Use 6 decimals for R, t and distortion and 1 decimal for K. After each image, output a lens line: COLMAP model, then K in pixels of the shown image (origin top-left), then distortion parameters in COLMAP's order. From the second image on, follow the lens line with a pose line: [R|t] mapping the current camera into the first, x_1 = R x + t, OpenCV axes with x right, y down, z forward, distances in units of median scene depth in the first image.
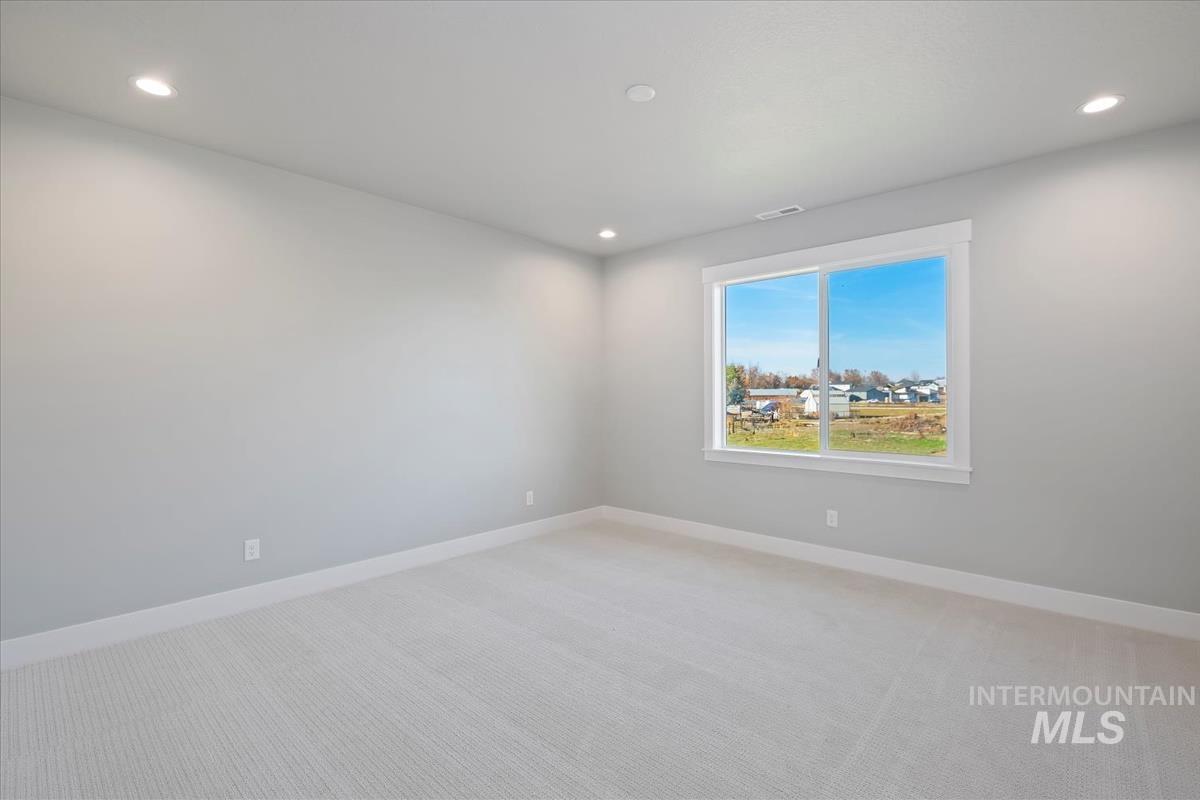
lens RADIAL K [[549.6, 0, 588.8], [0, 549.6, 402.2], [0, 0, 1]] dist [-0.001995, 0.000299]
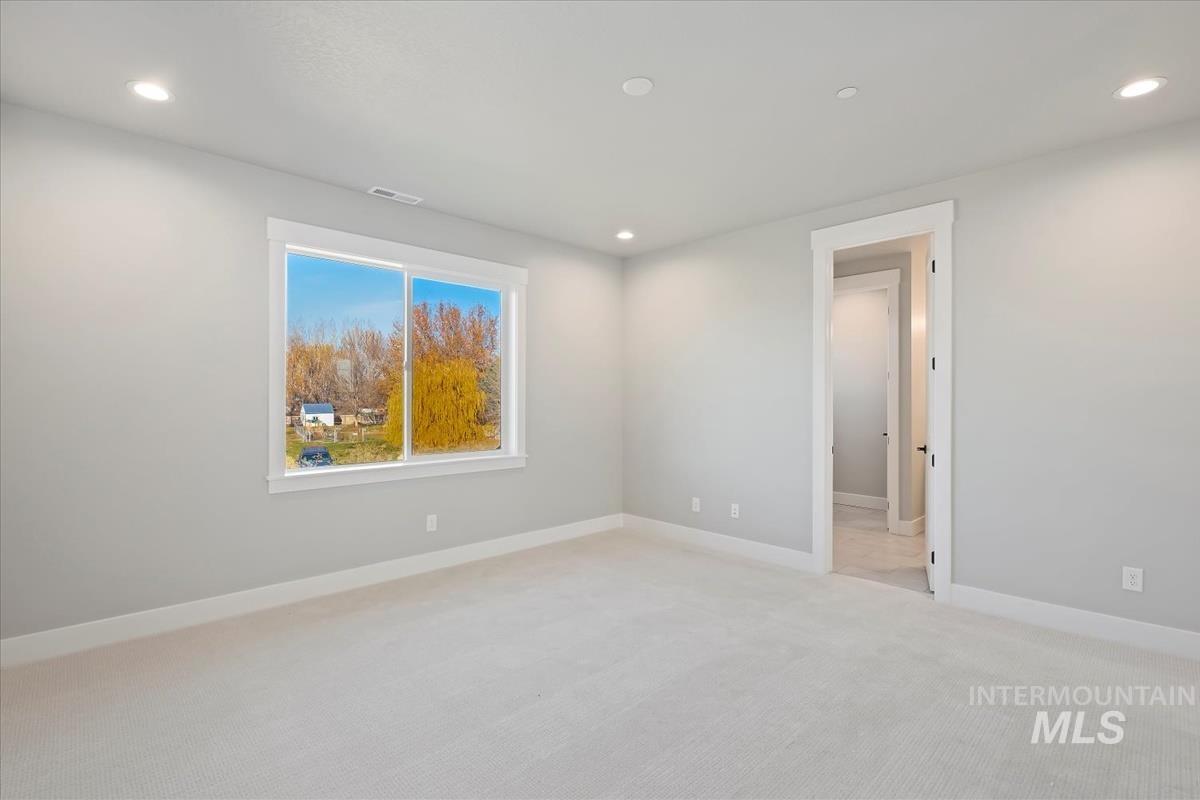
lens RADIAL K [[549.6, 0, 611.9], [0, 549.6, 408.1], [0, 0, 1]] dist [-0.001995, 0.000299]
pose [[0.026442, -0.013194, 0.999563, -0.483770], [0.011627, 0.999849, 0.012890, -0.006887], [-0.999583, 0.011281, 0.026591, 0.565034]]
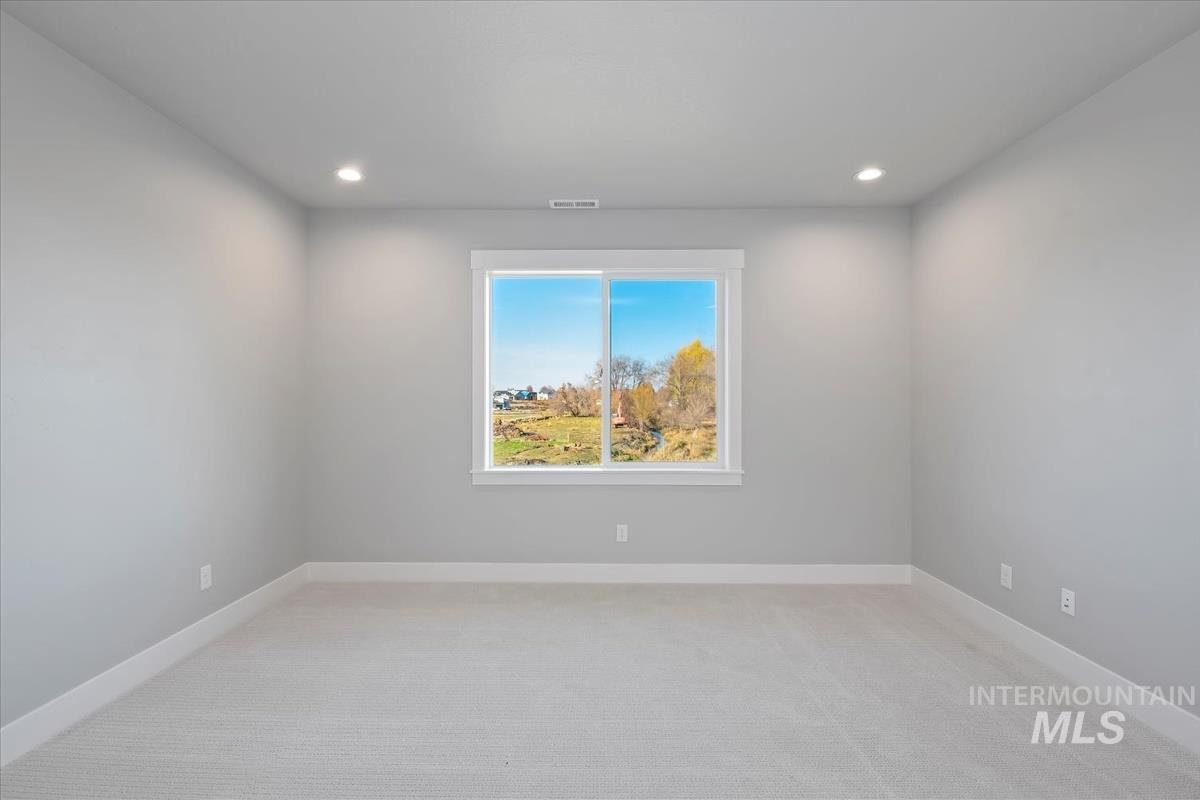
lens RADIAL K [[549.6, 0, 605.8], [0, 549.6, 406.2], [0, 0, 1]] dist [-0.001995, 0.000299]
pose [[0.731447, -0.002653, 0.681893, -0.207837], [0.007688, 0.999961, -0.004356, -0.006840], [-0.681855, 0.008428, 0.731439, 0.274214]]
